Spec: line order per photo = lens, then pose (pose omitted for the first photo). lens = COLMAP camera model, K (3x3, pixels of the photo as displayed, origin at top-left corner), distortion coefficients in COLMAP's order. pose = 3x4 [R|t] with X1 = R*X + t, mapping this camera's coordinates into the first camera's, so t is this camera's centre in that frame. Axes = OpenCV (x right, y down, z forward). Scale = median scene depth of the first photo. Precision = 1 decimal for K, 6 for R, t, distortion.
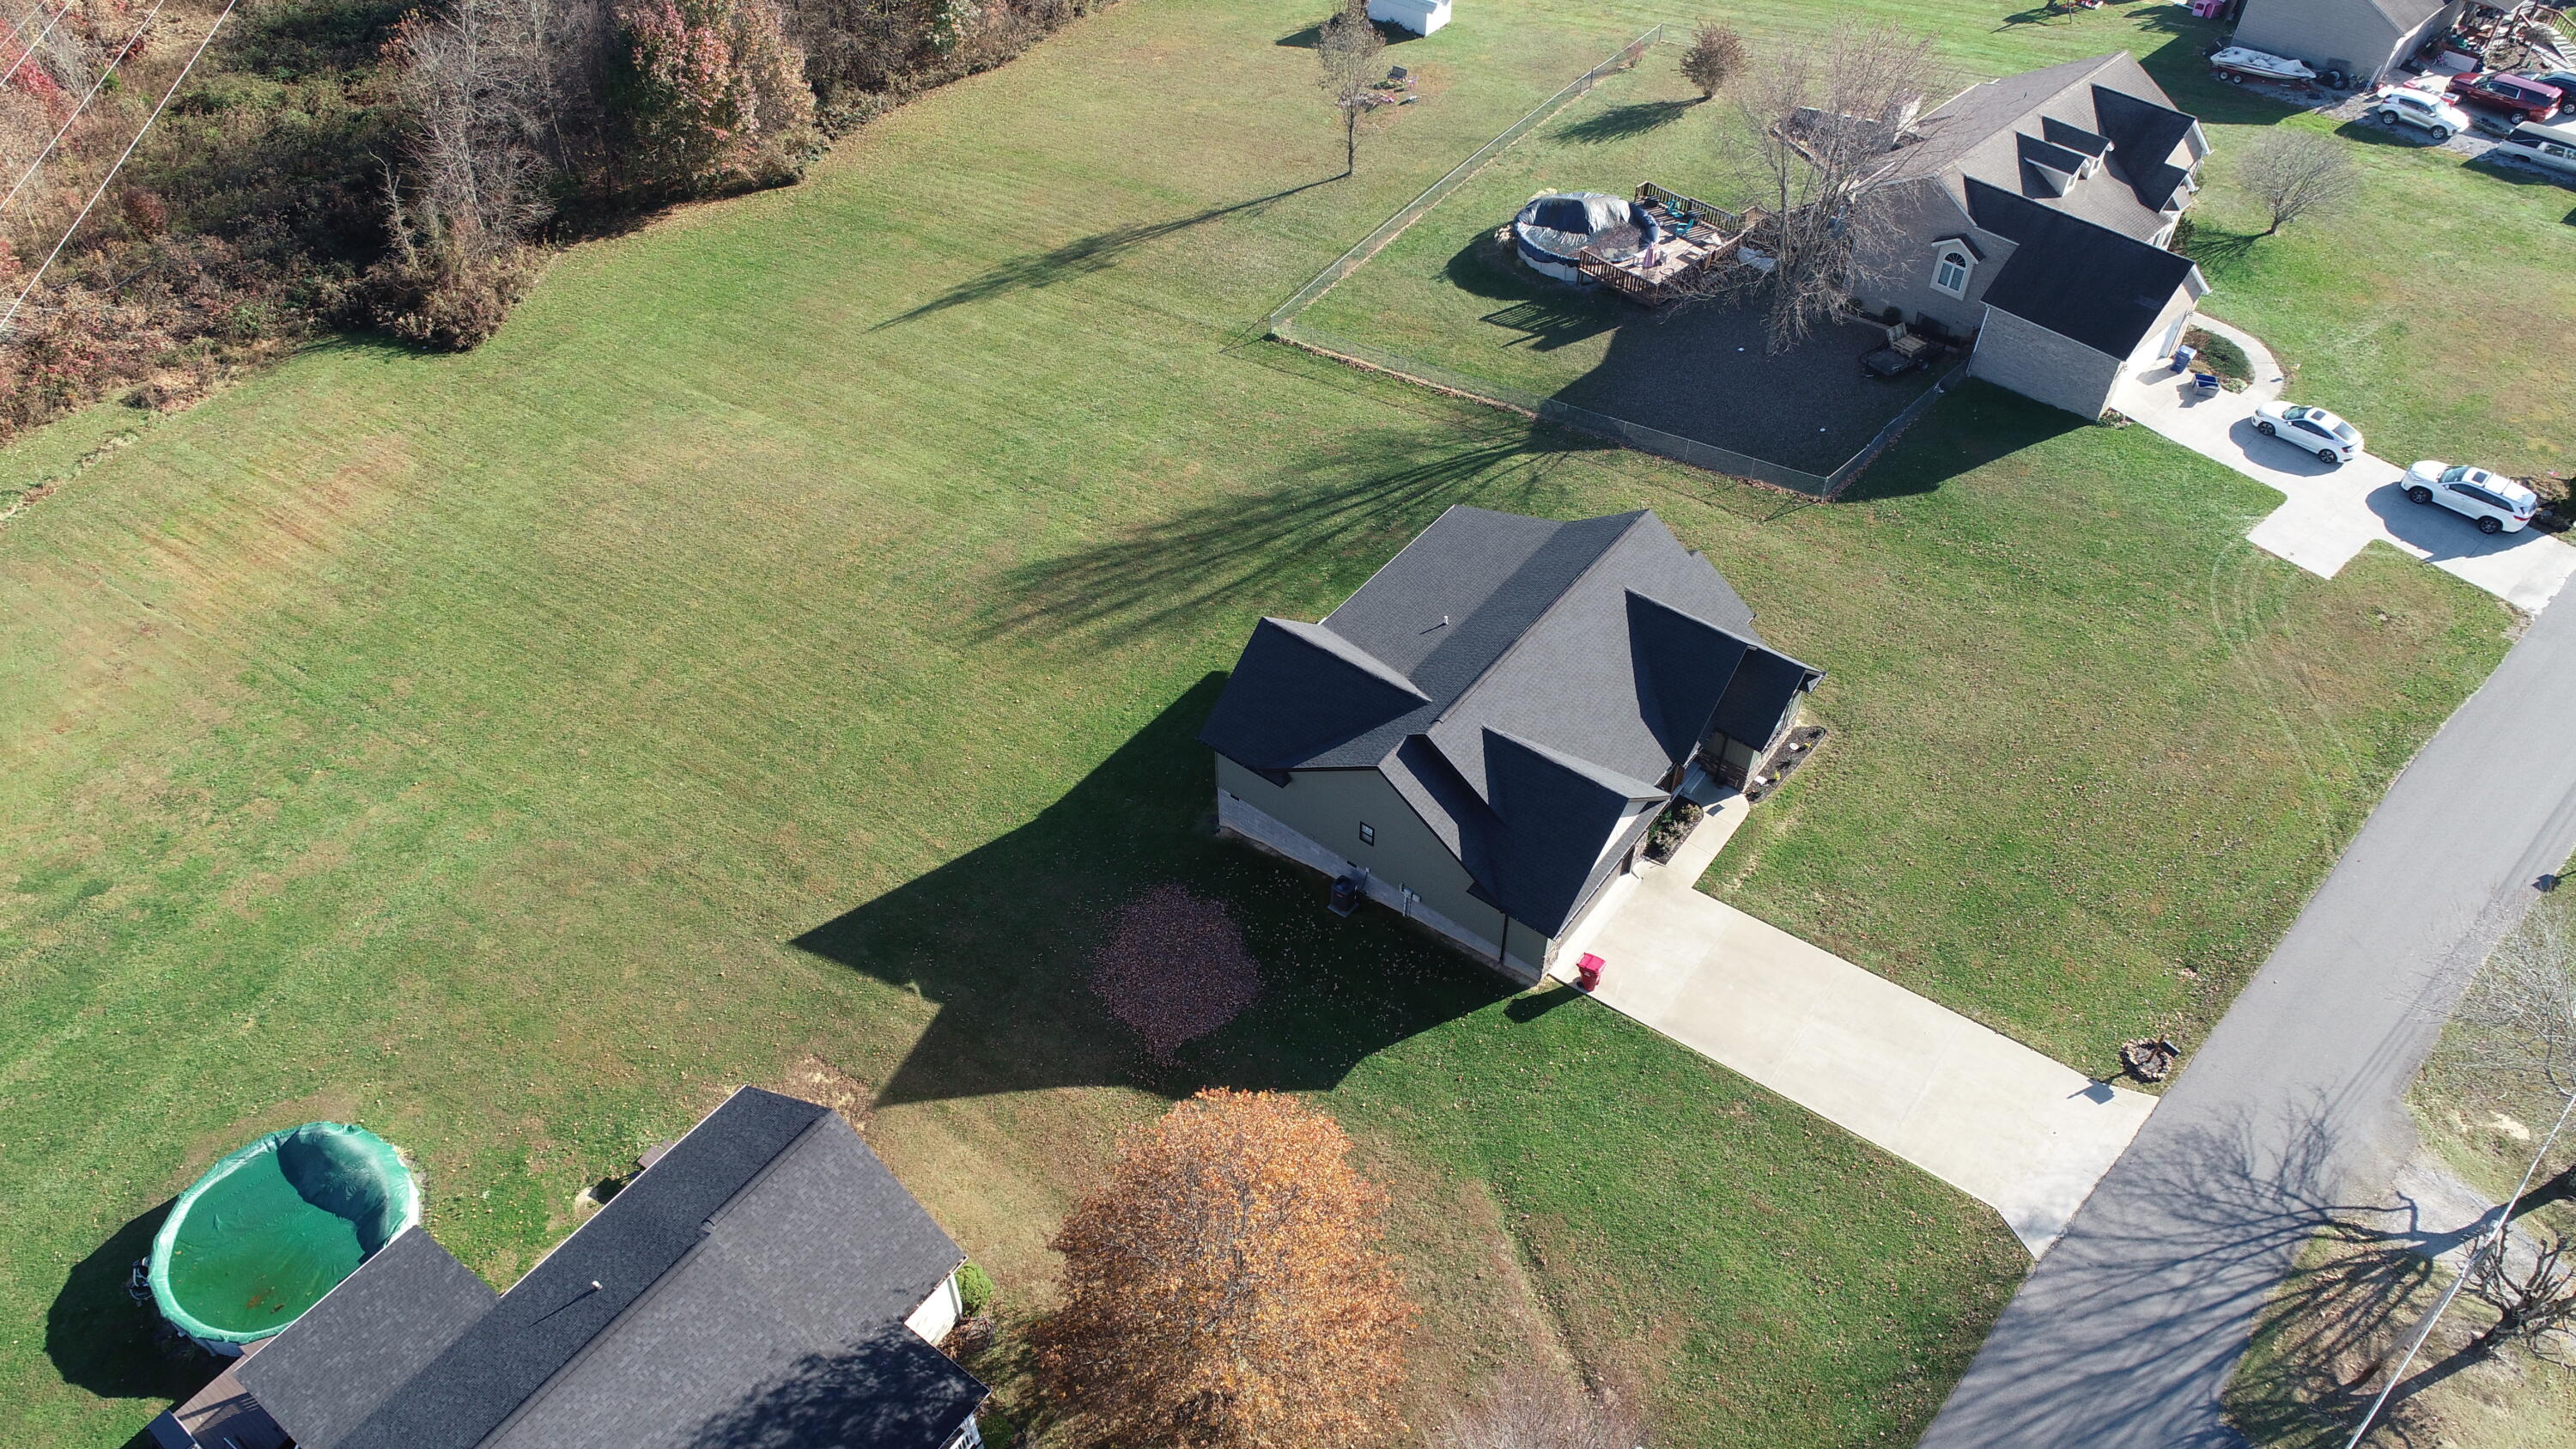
lens RADIAL K [[1744.7, 0, 1282.5], [0, 1744.7, 722.0], [0, 0, 1]] dist [-0.000741, 0.004308]
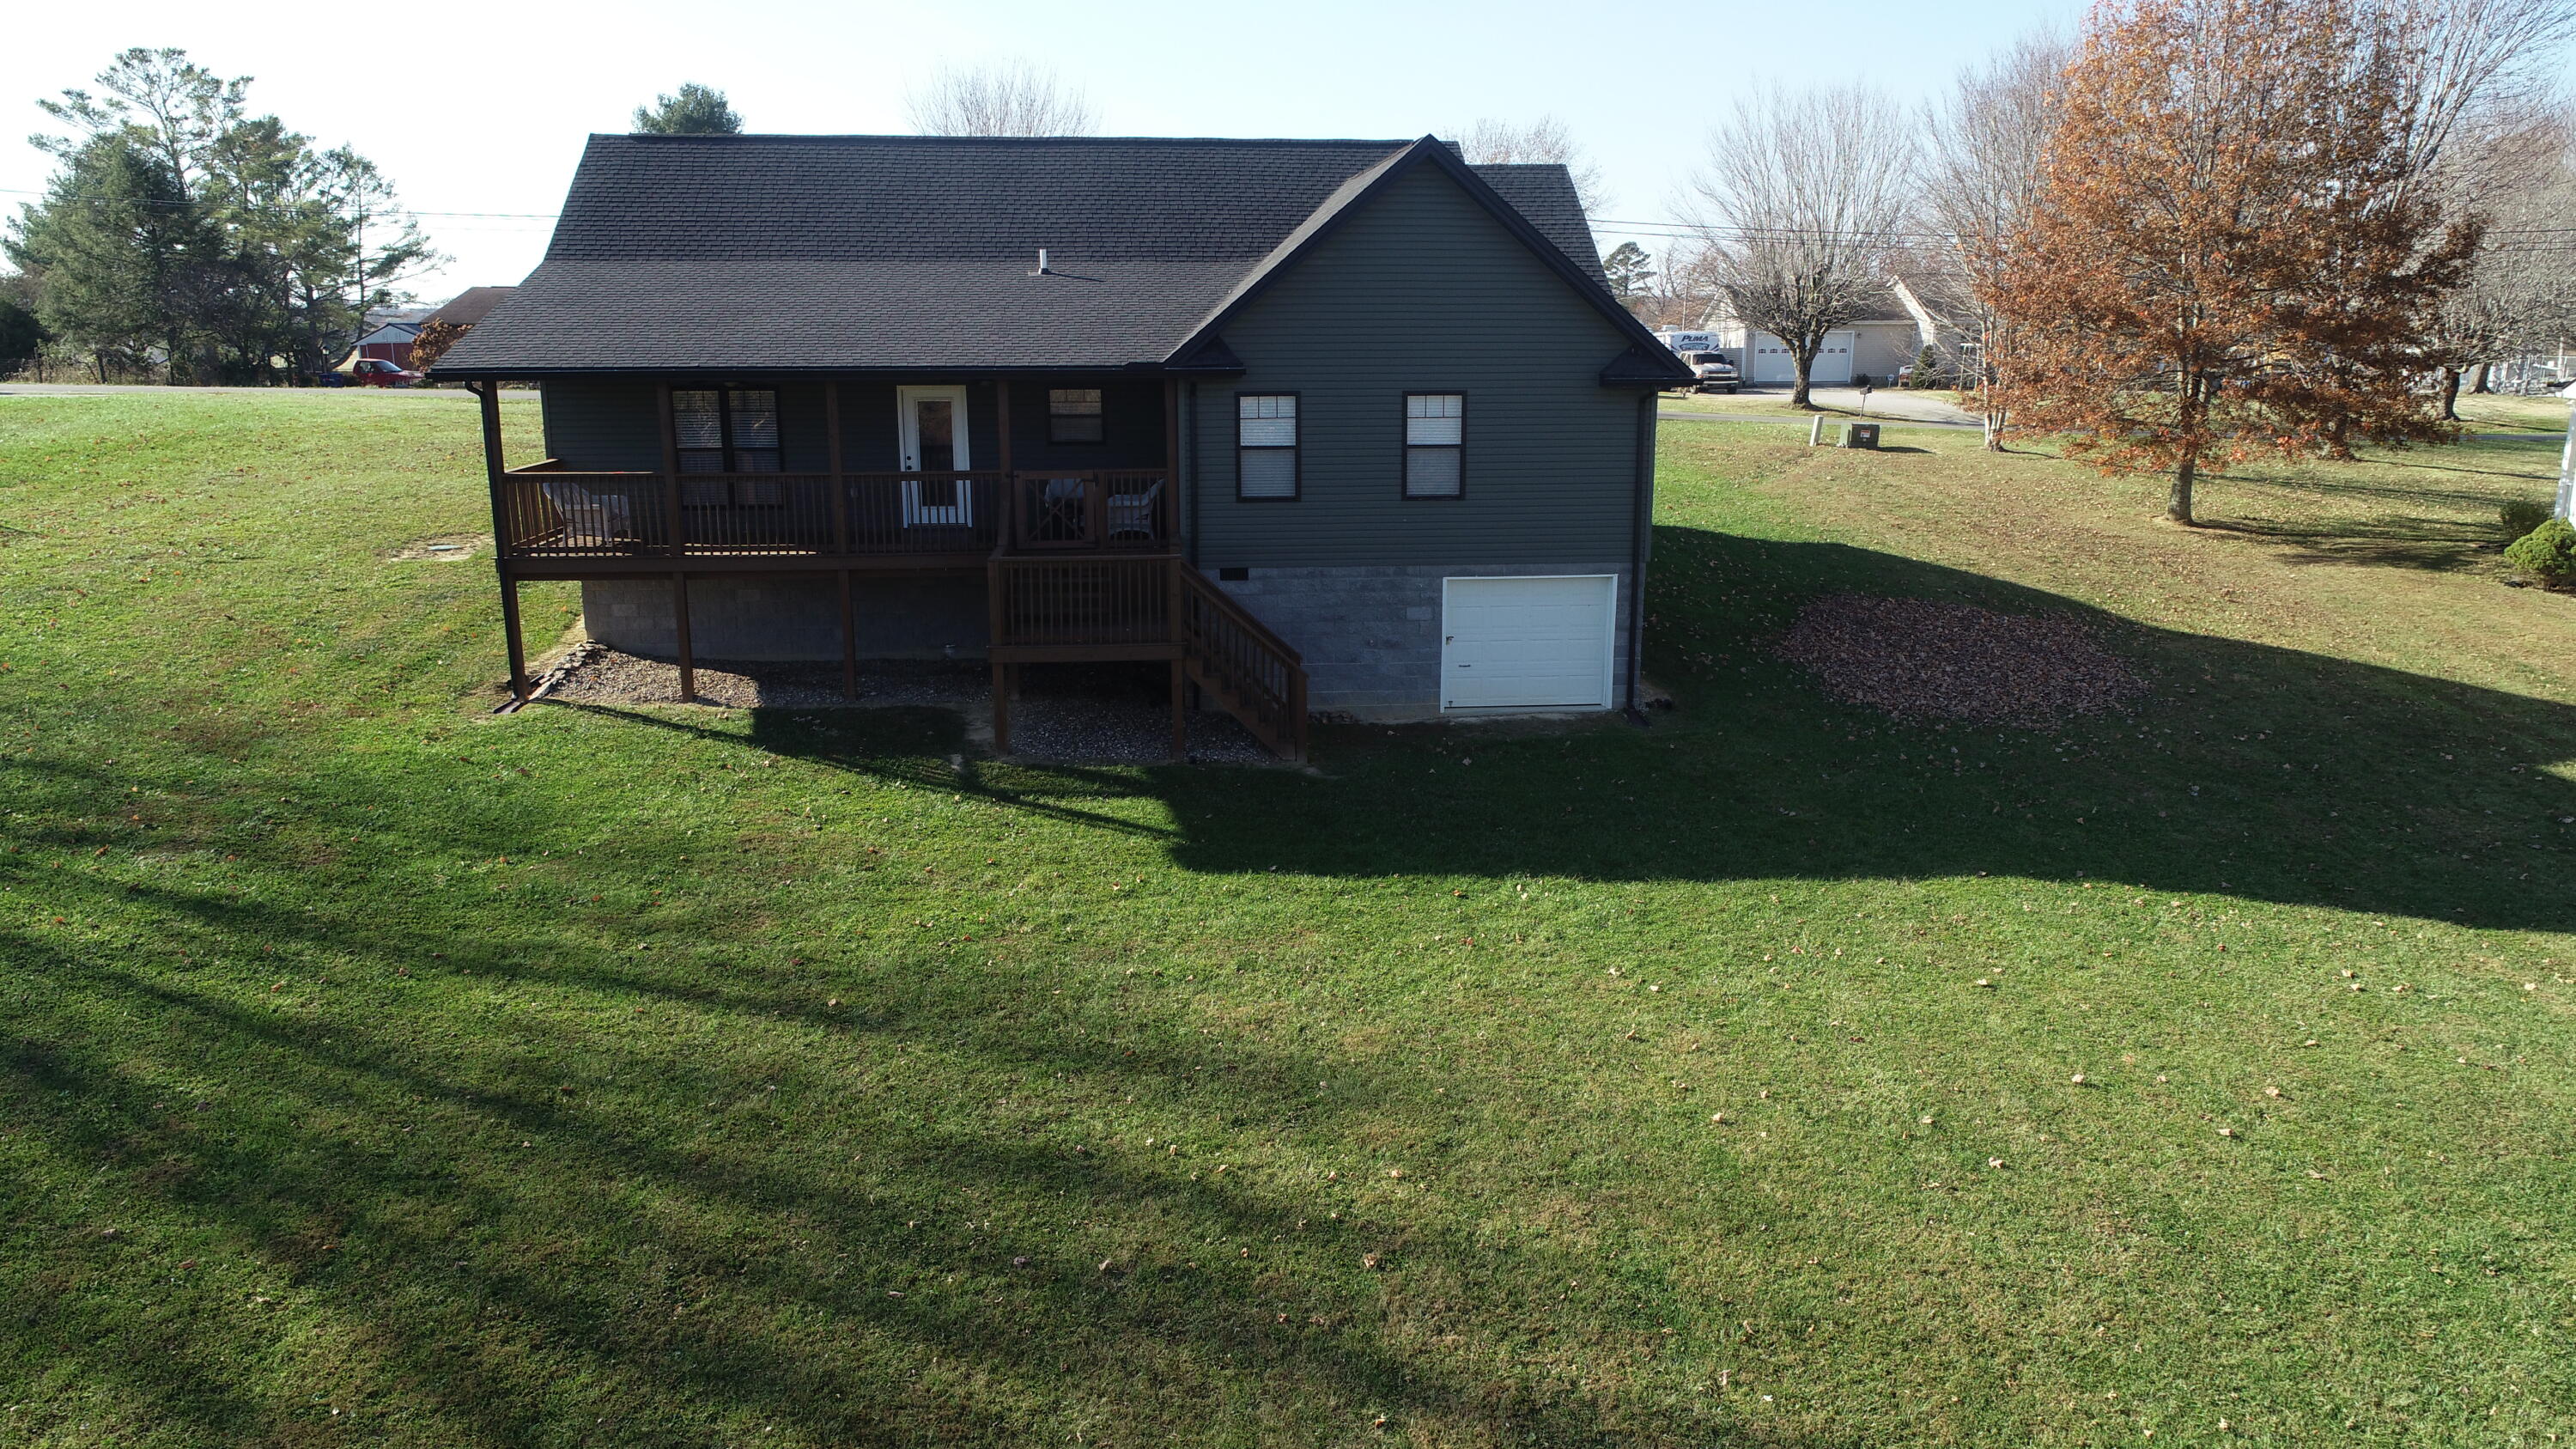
lens RADIAL K [[1744.7, 0, 1279.9], [0, 1744.7, 713.1], [0, 0, 1]] dist [-0.000741, 0.004308]
pose [[-0.675173, -0.153749, 0.721458, -0.234506], [0.525576, 0.586004, 0.616740, -0.197799], [-0.517600, 0.795588, -0.314848, 1.040437]]
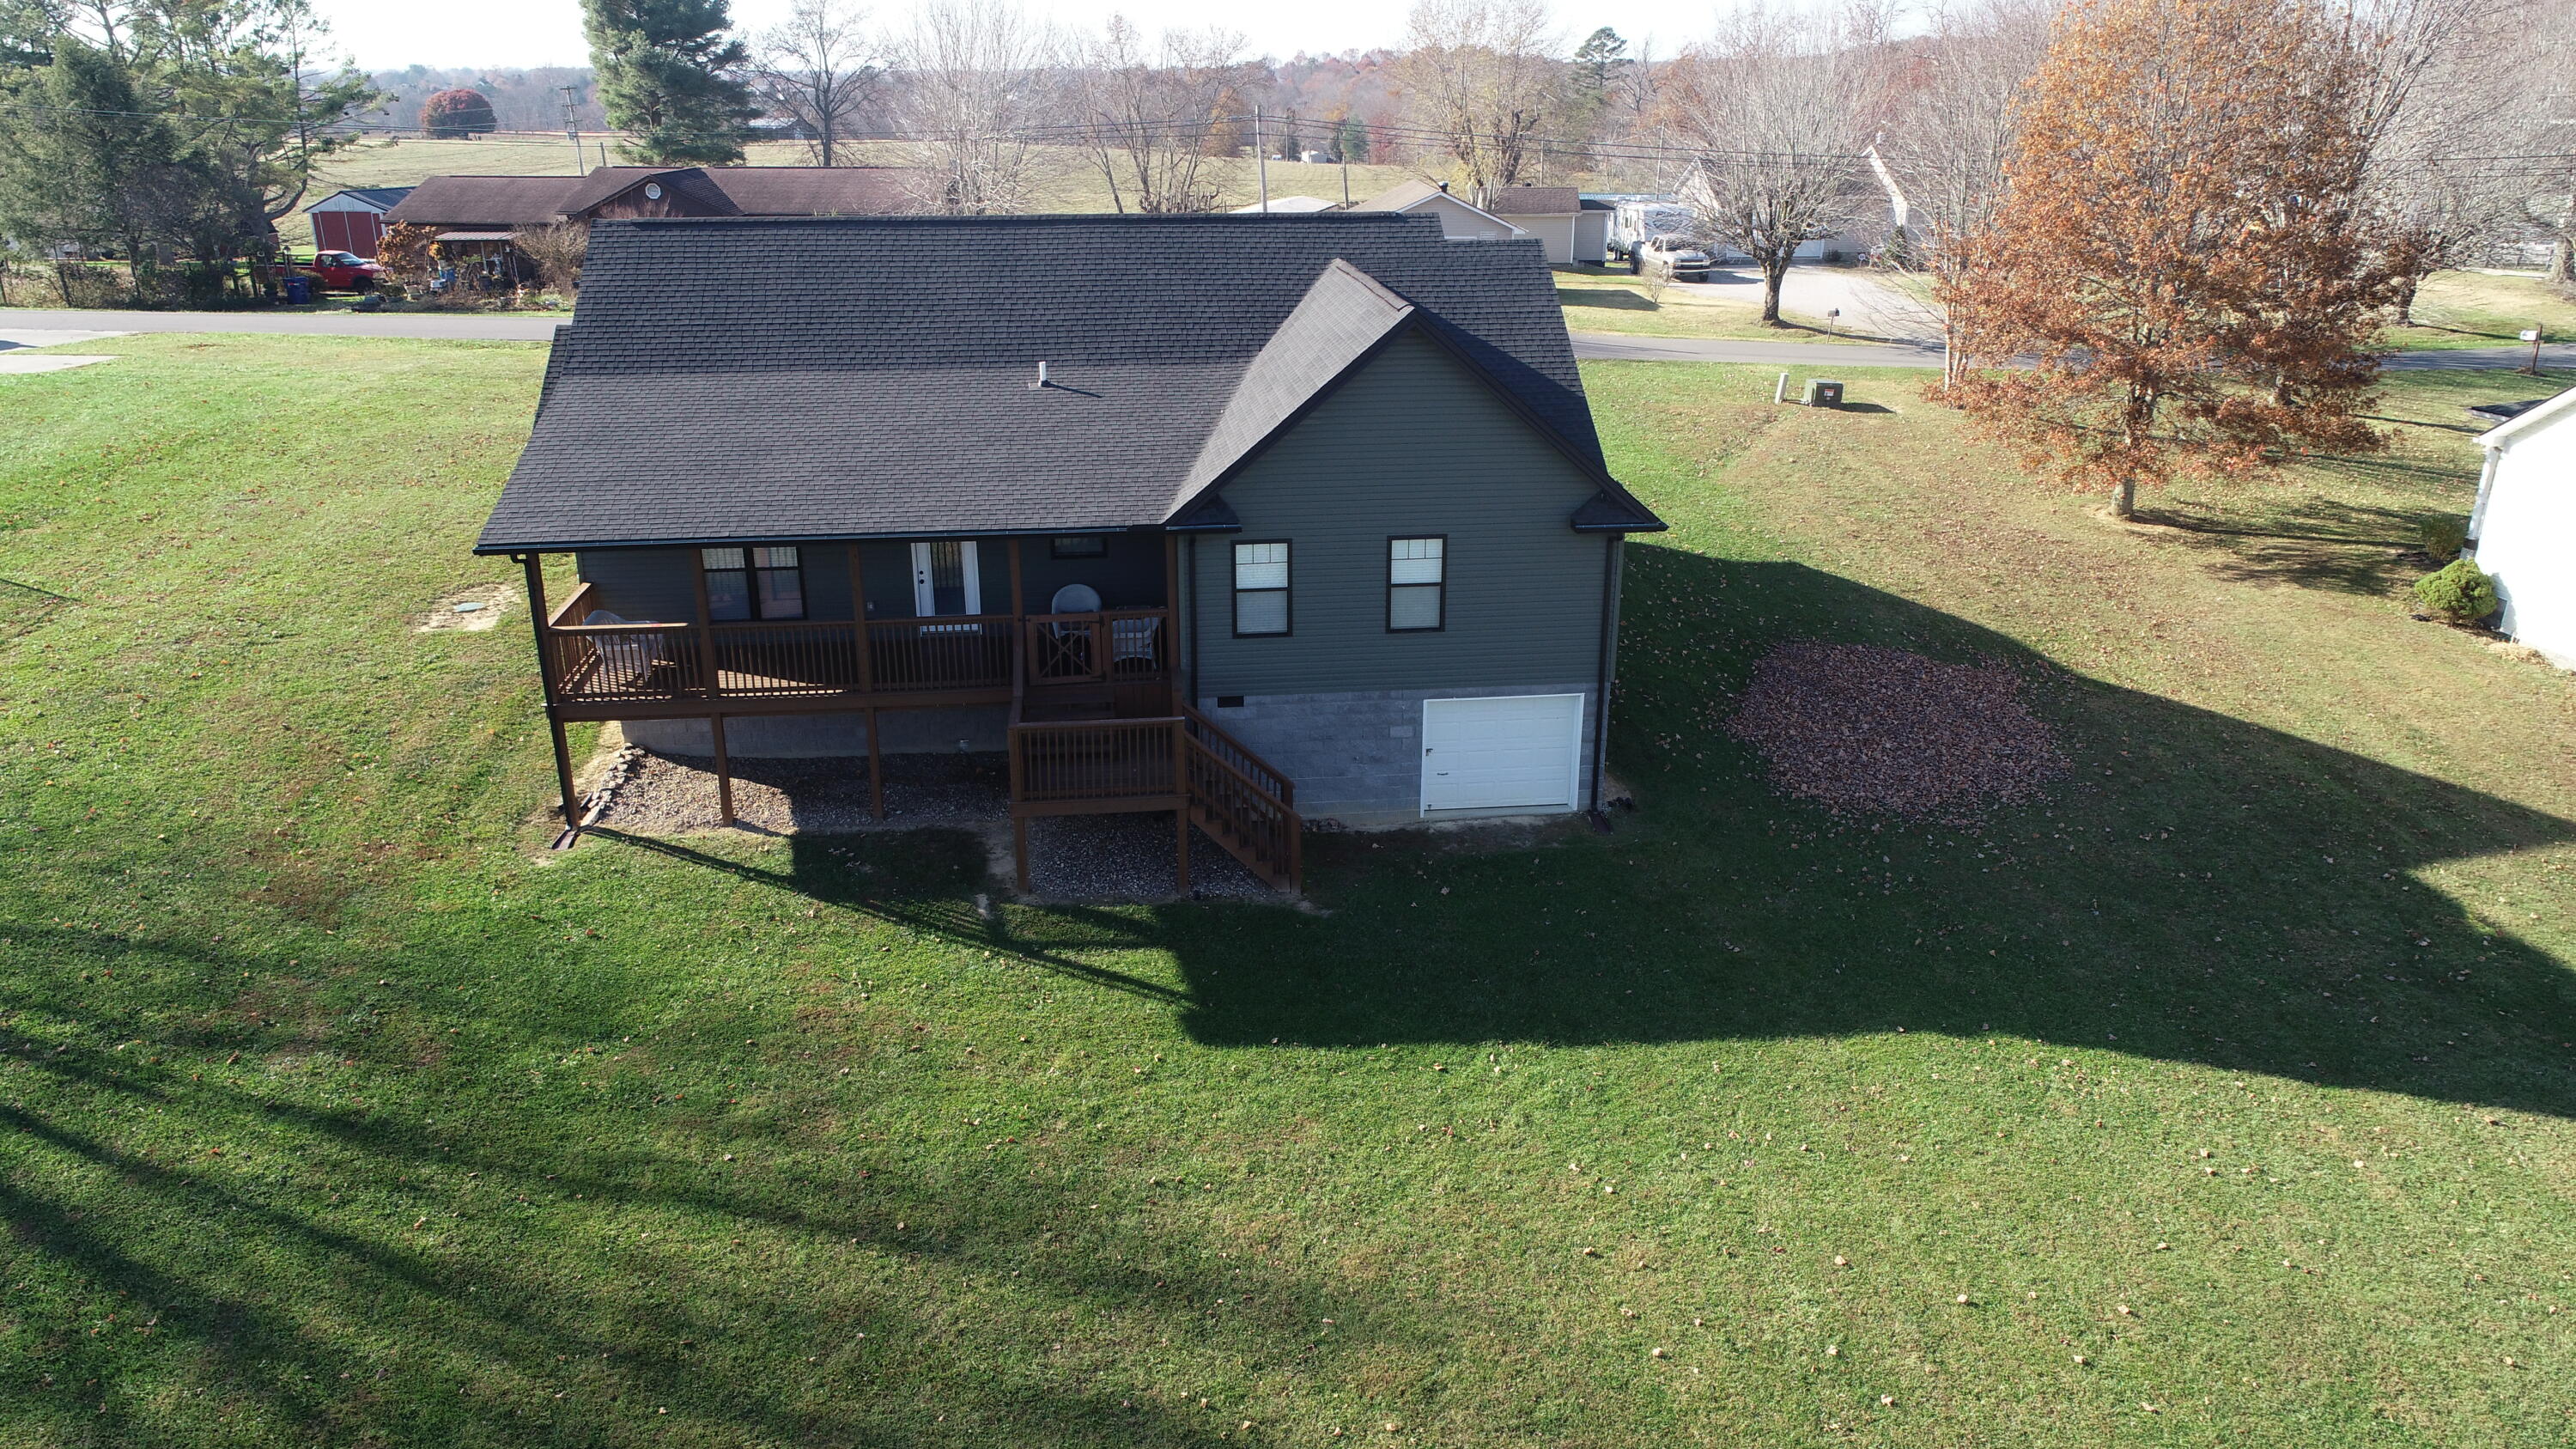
lens RADIAL K [[1744.7, 0, 1279.7], [0, 1744.7, 716.5], [0, 0, 1]] dist [-0.000741, 0.004308]
pose [[-0.689580, -0.238269, 0.683891, -0.238011], [0.516527, 0.500094, 0.695058, -0.255852], [-0.507621, 0.832547, -0.221782, 0.996225]]
